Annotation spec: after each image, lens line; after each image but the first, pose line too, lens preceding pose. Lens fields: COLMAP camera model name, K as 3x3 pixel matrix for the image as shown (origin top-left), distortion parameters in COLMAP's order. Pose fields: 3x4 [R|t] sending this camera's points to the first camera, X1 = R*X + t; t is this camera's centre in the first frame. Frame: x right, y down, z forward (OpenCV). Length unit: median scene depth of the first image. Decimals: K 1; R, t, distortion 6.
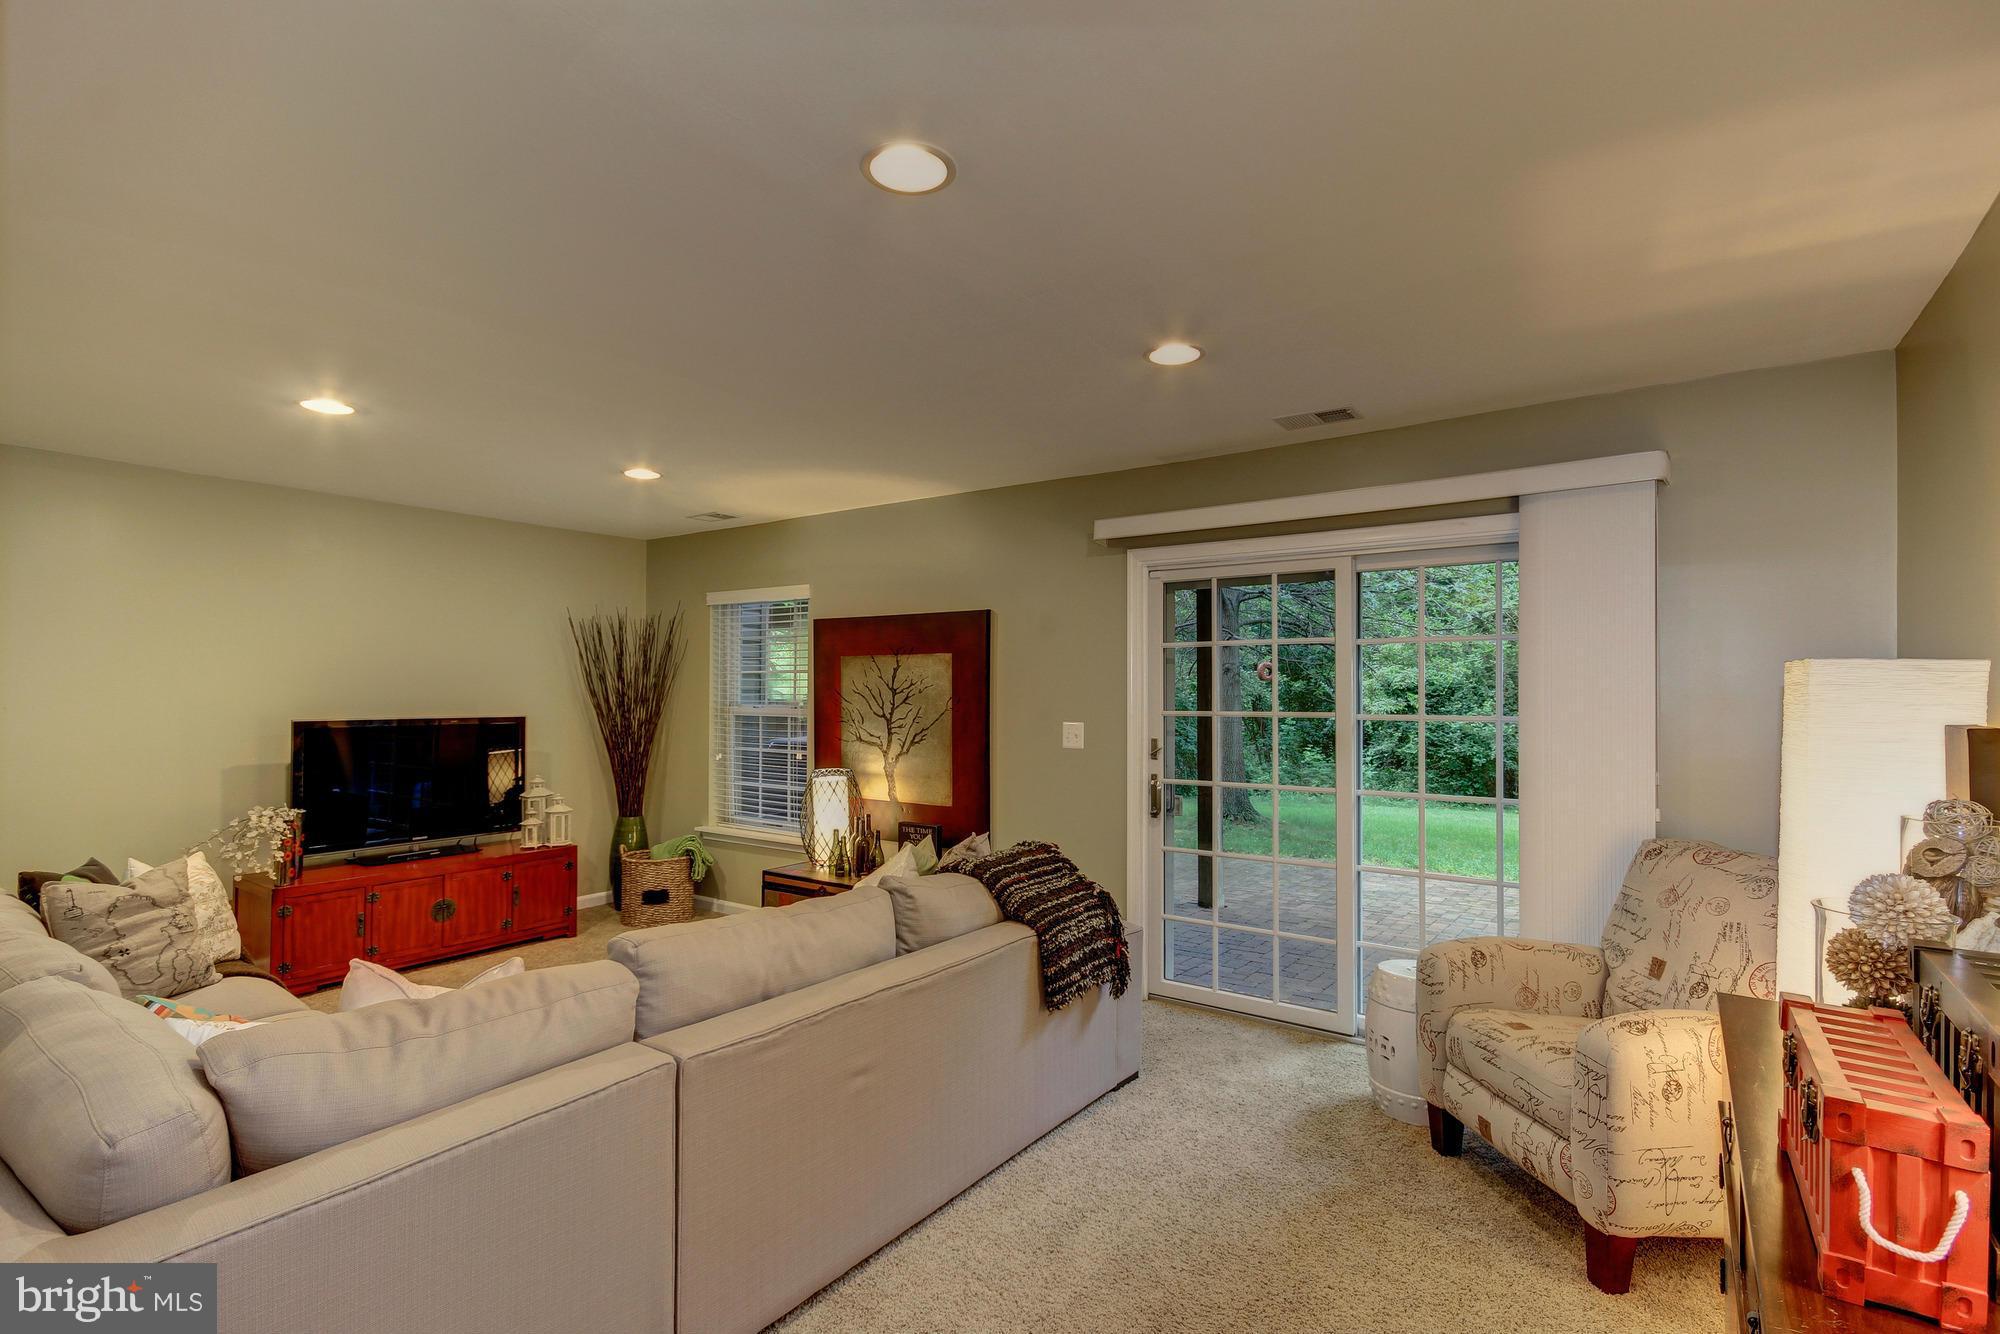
lens RADIAL K [[919.9, 0, 1010.1], [0, 919.9, 682.9], [0, 0, 1]] dist [0.029709, -0.012569]
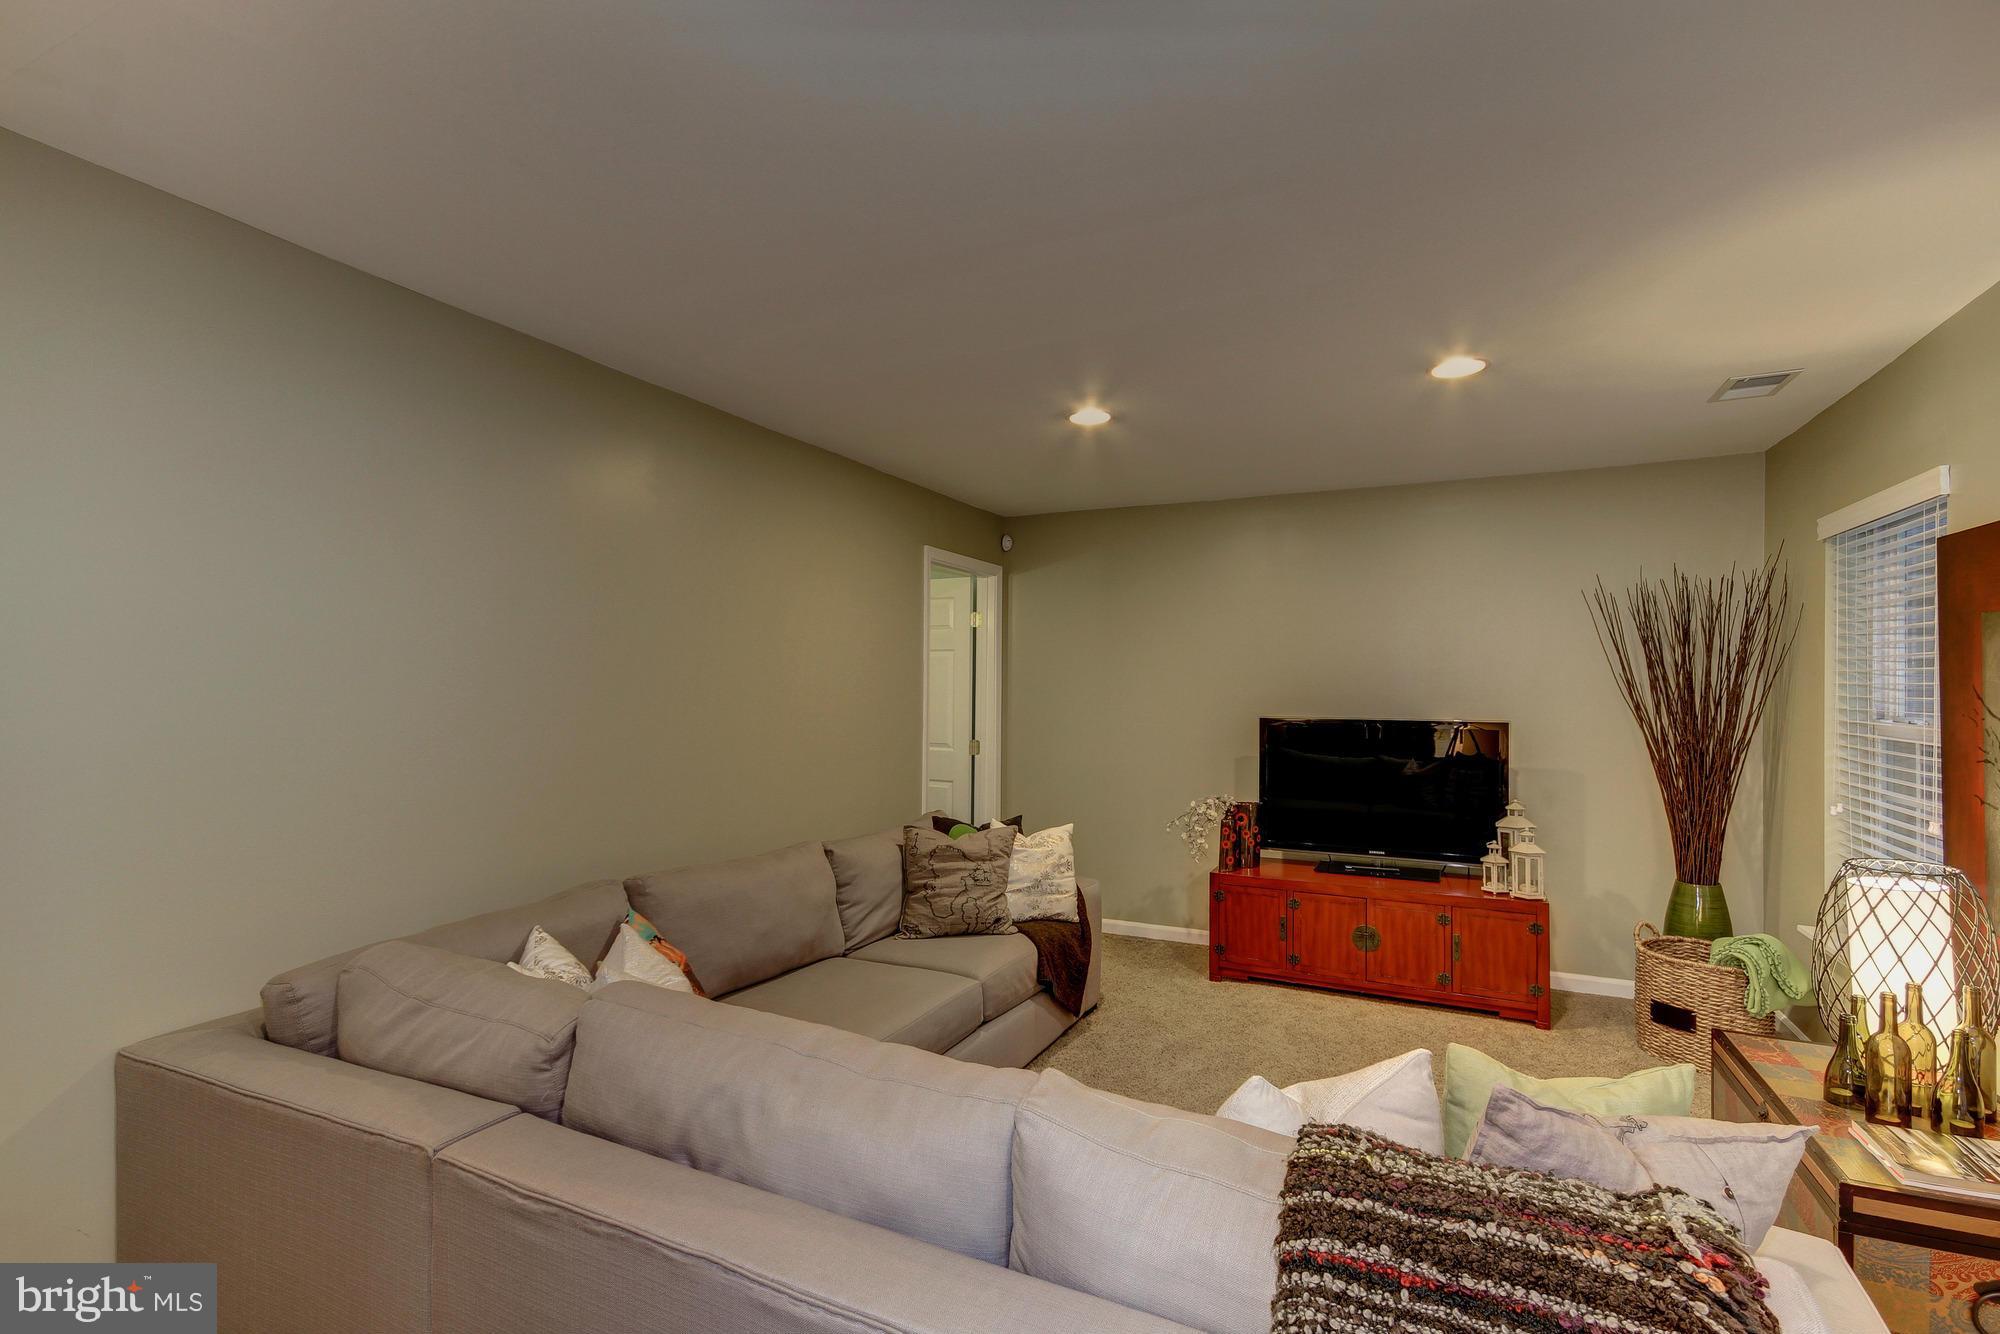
lens RADIAL K [[919.9, 0, 1010.1], [0, 919.9, 682.9], [0, 0, 1]] dist [0.029709, -0.012569]
pose [[0.167590, -0.006741, -0.985834, 0.194755], [0.006927, 0.999960, -0.005660, 0.005427], [0.985832, -0.005880, 0.167630, 0.513817]]
